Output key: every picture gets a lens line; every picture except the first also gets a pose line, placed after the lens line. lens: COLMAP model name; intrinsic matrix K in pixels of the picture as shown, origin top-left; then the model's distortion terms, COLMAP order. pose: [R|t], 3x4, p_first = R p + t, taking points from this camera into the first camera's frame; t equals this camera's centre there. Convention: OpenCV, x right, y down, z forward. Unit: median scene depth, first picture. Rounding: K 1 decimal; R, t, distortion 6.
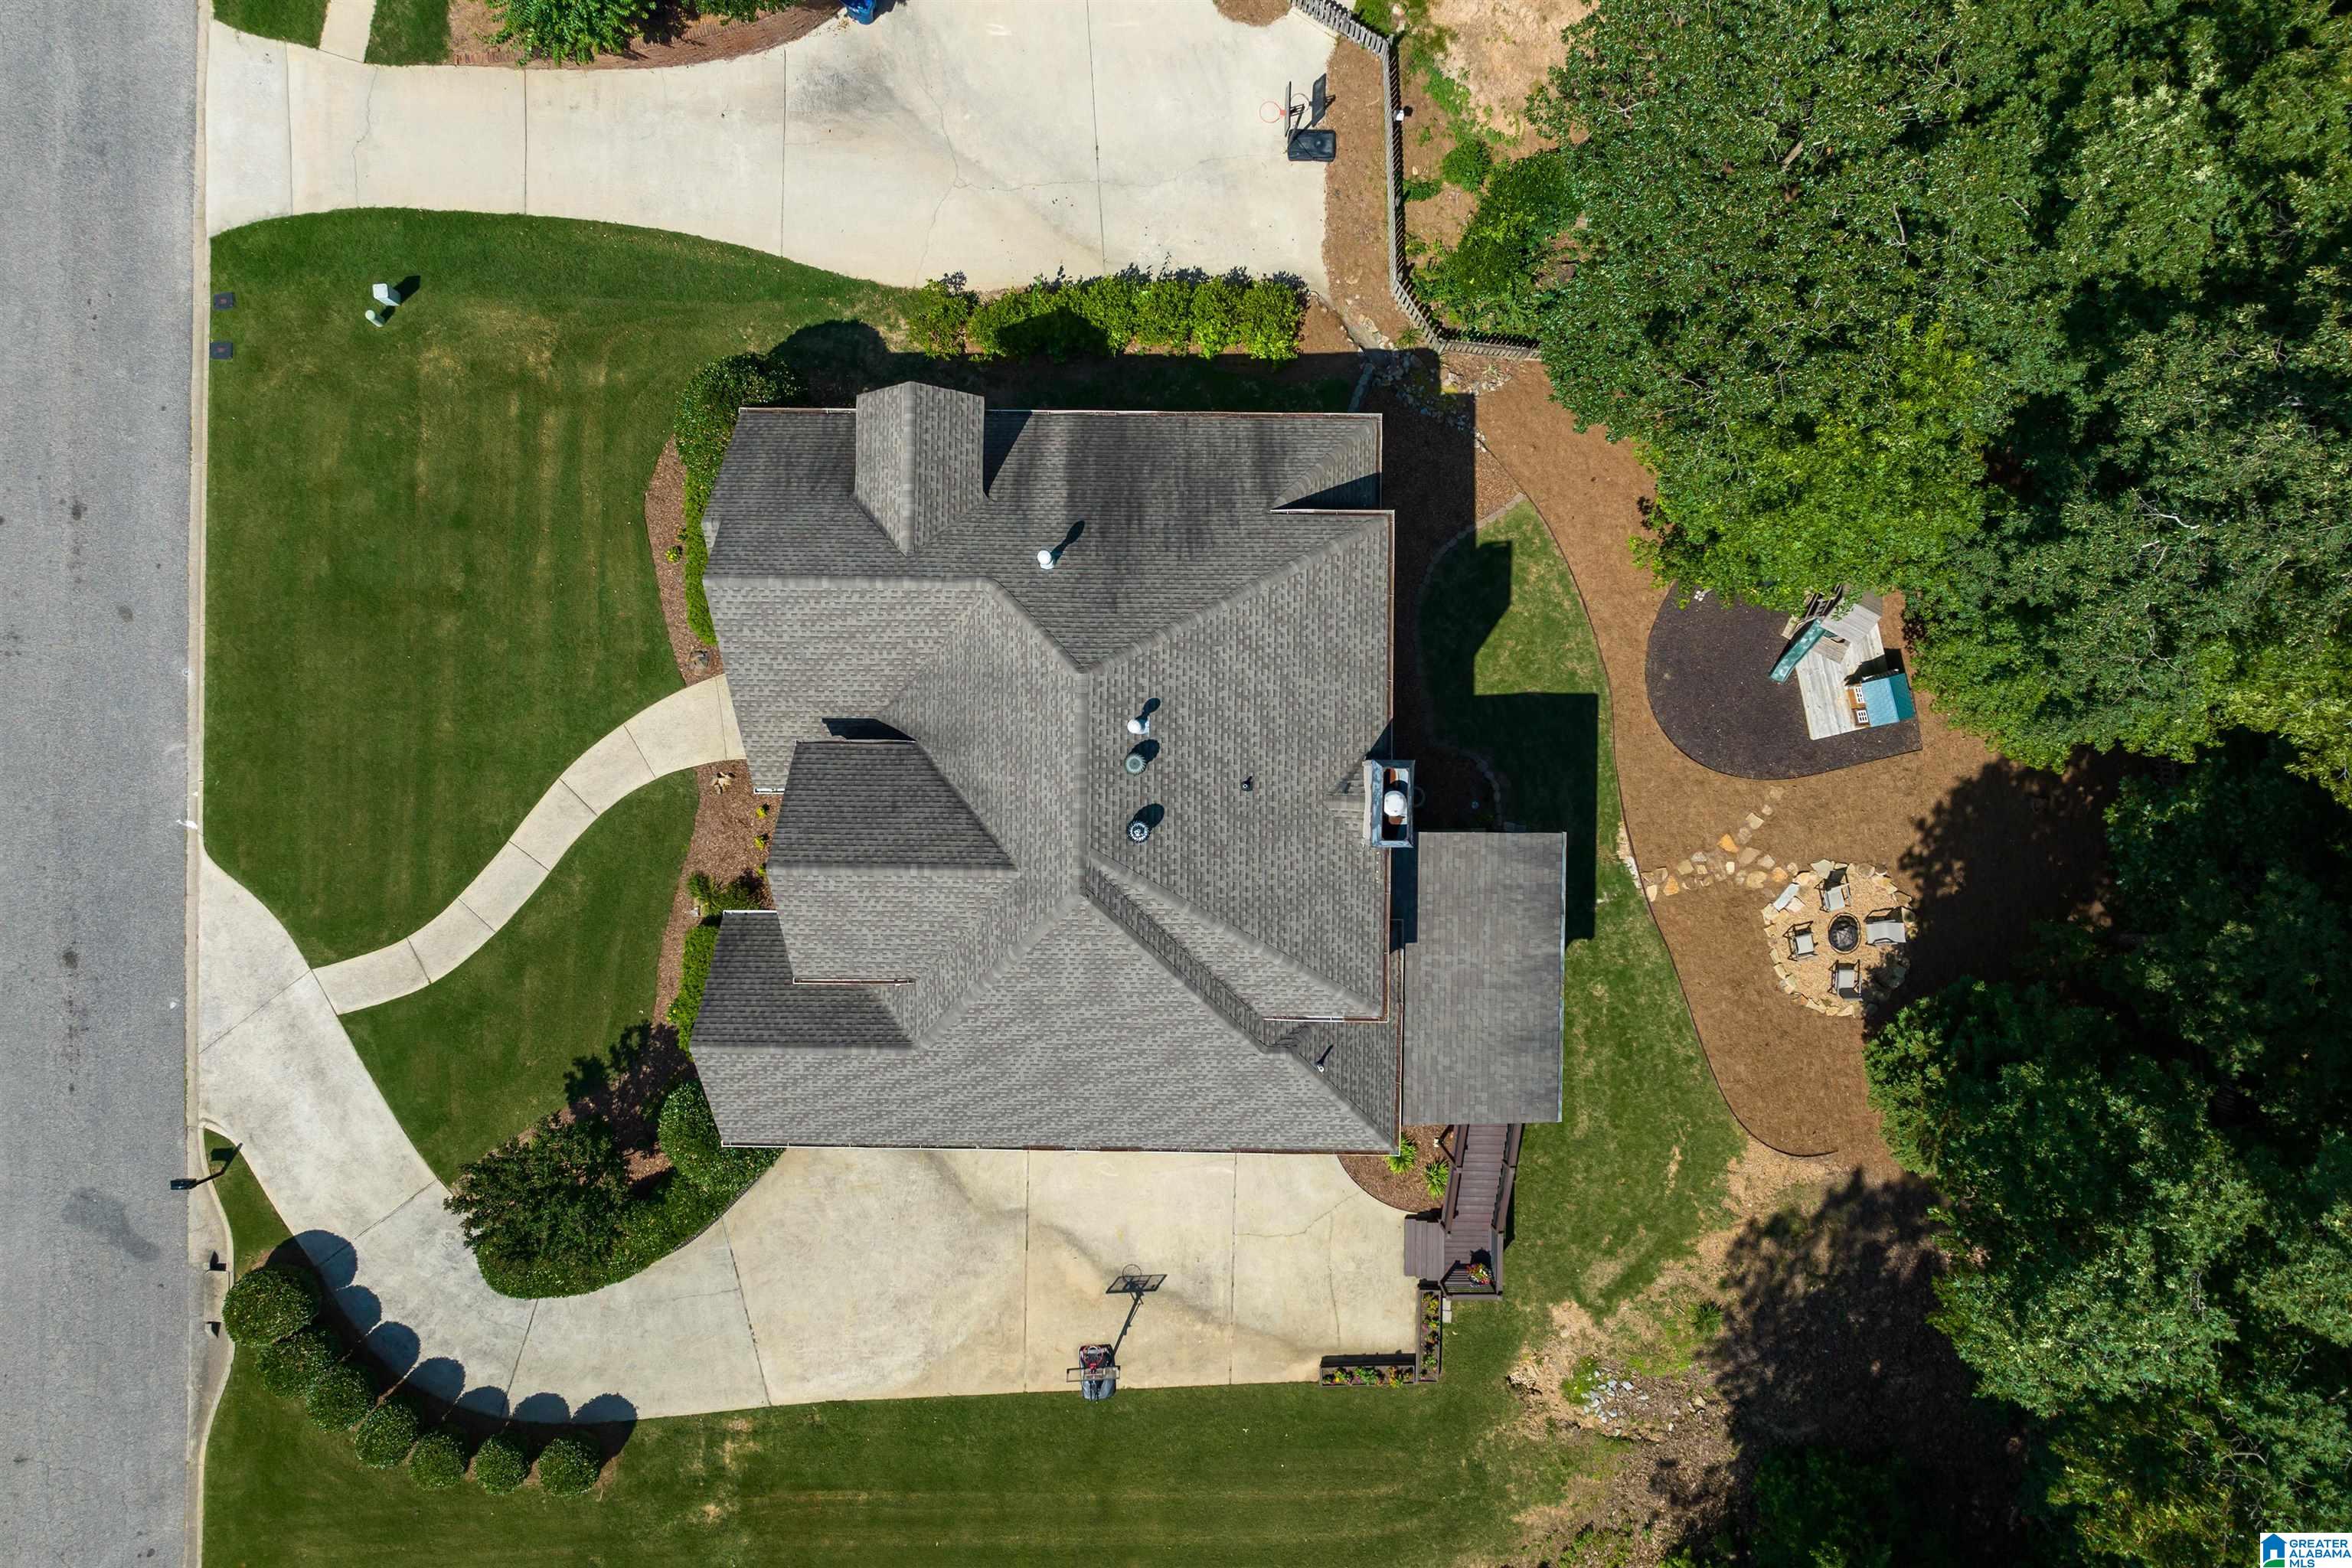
lens RADIAL K [[1611.8, 0, 1175.3], [0, 1611.8, 767.8], [0, 0, 1]] dist [-0.045246, 0.006444]
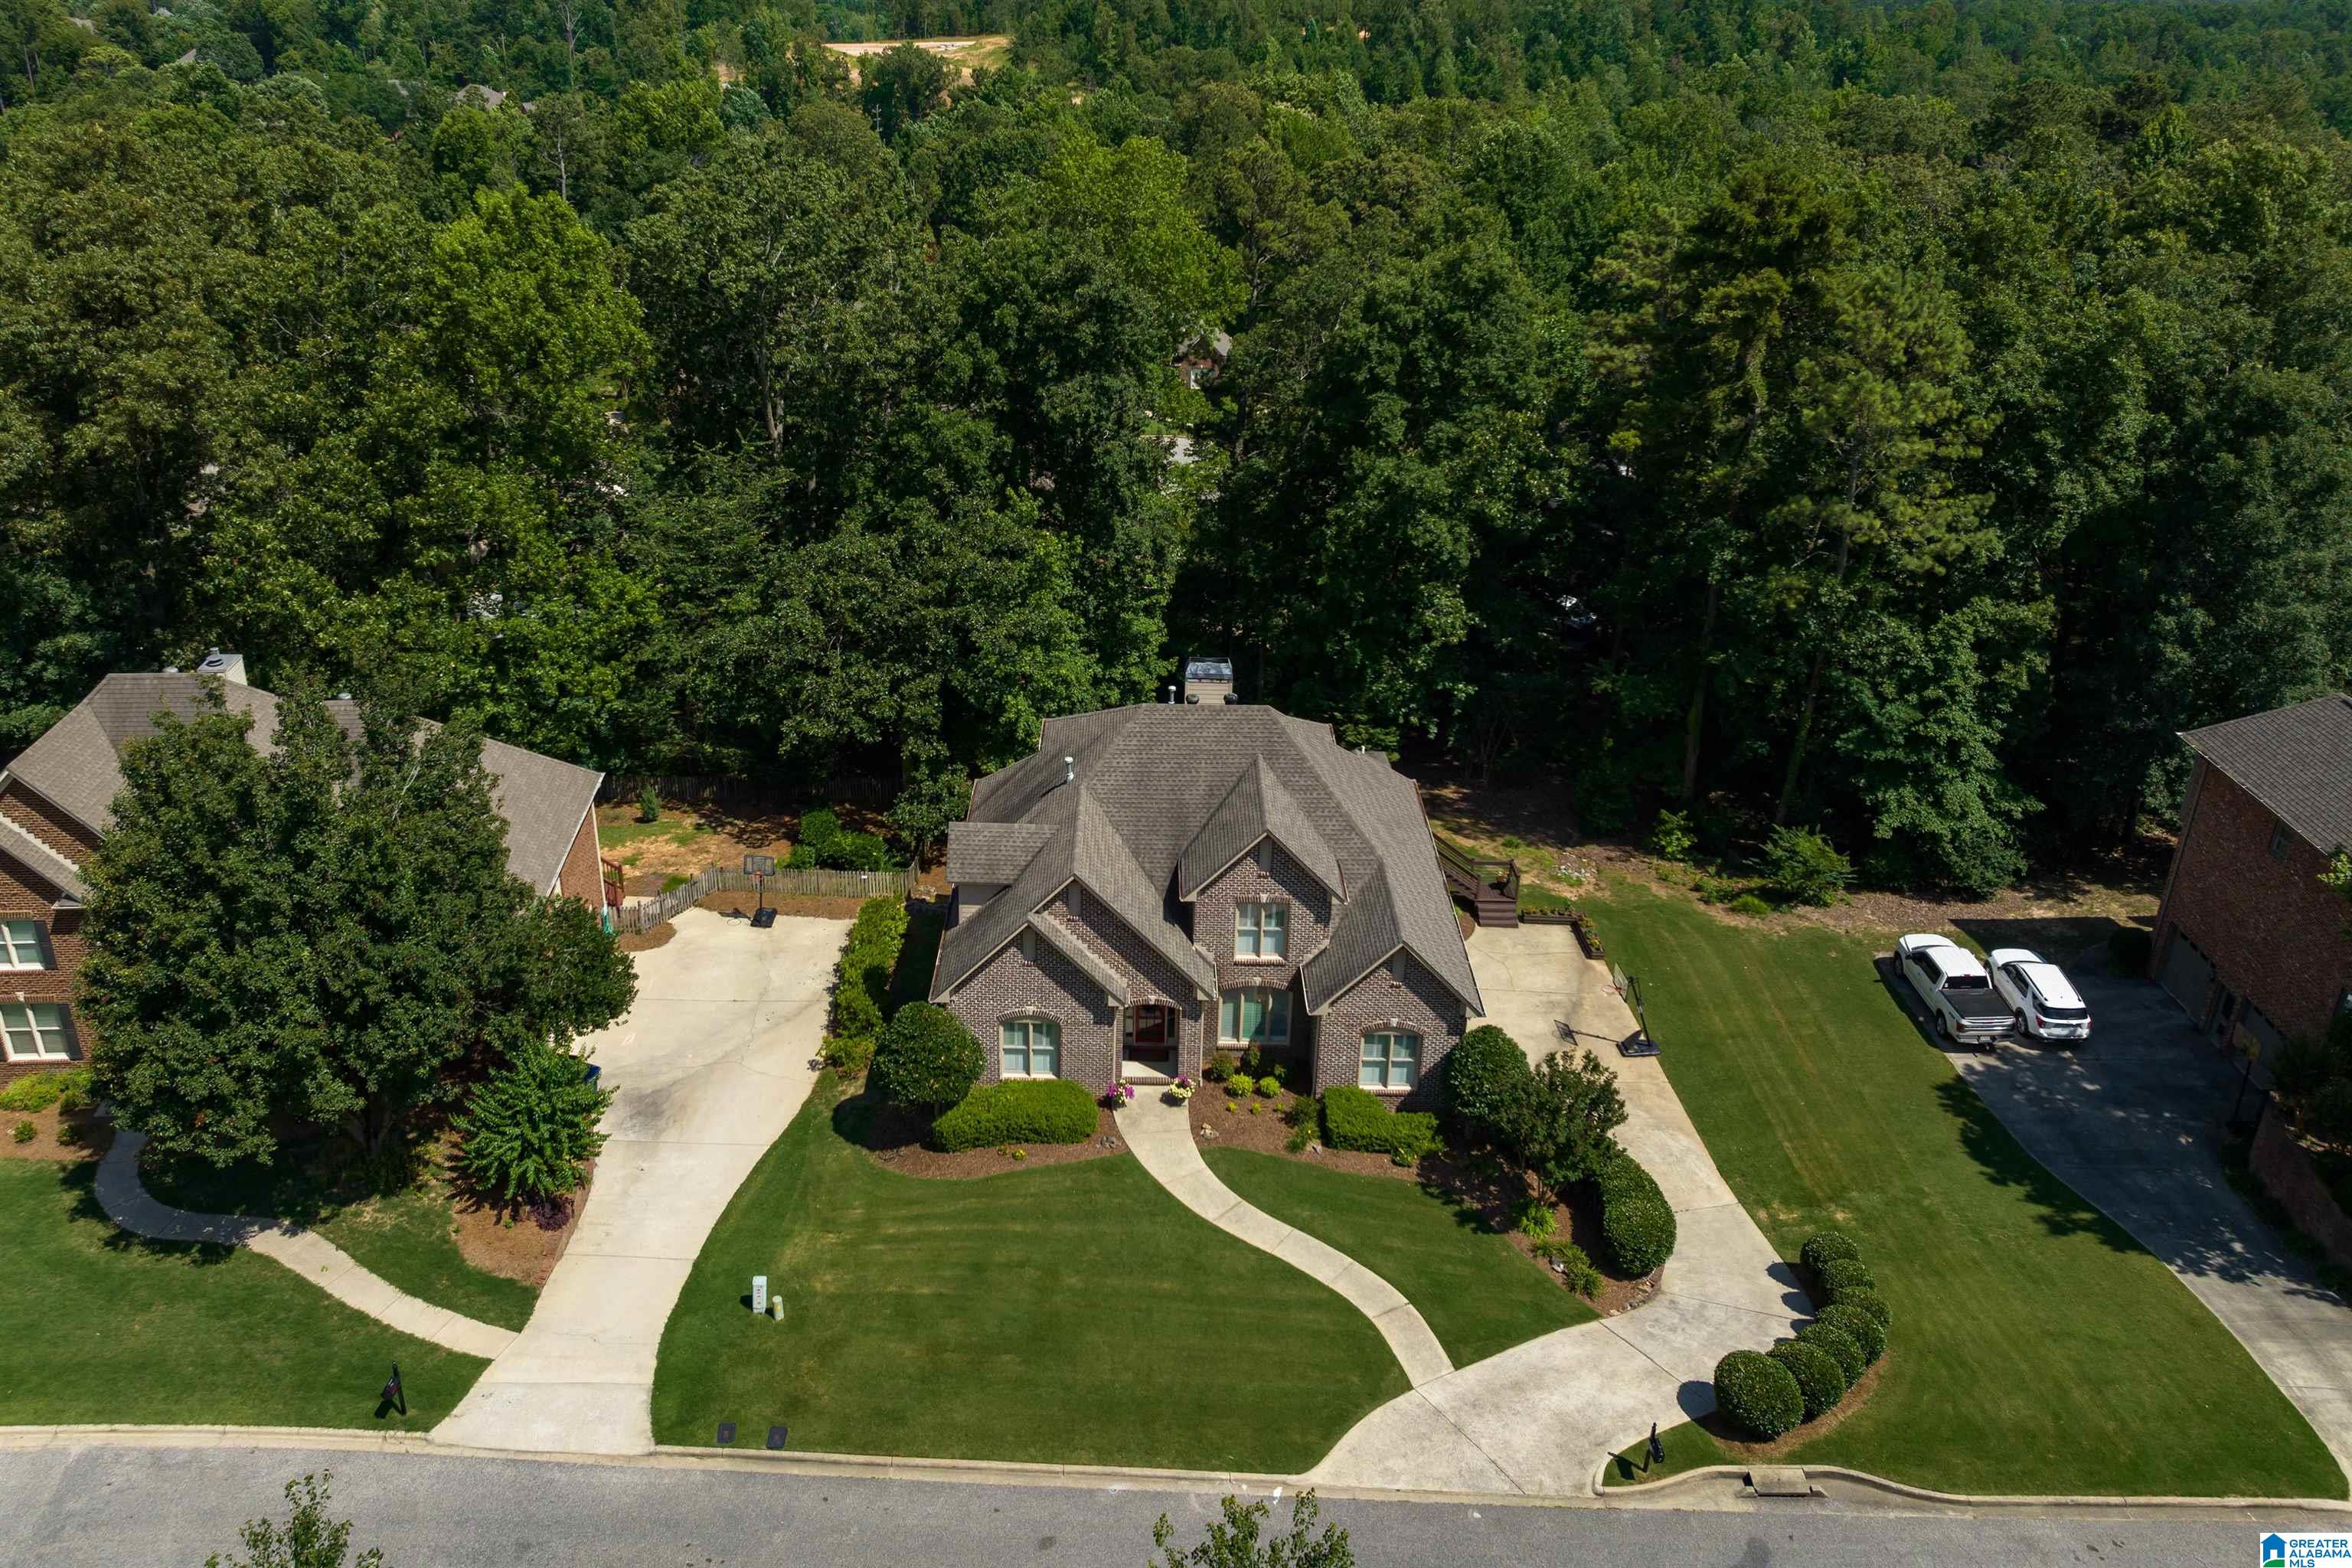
lens RADIAL K [[1611.8, 0, 1175.3], [0, 1611.8, 767.8], [0, 0, 1]] dist [-0.045246, 0.006444]
pose [[-0.022138, -0.466933, 0.884016, -1.234454], [0.999712, -0.002139, 0.023906, -0.045081], [-0.009272, 0.884290, 0.466846, 0.189262]]
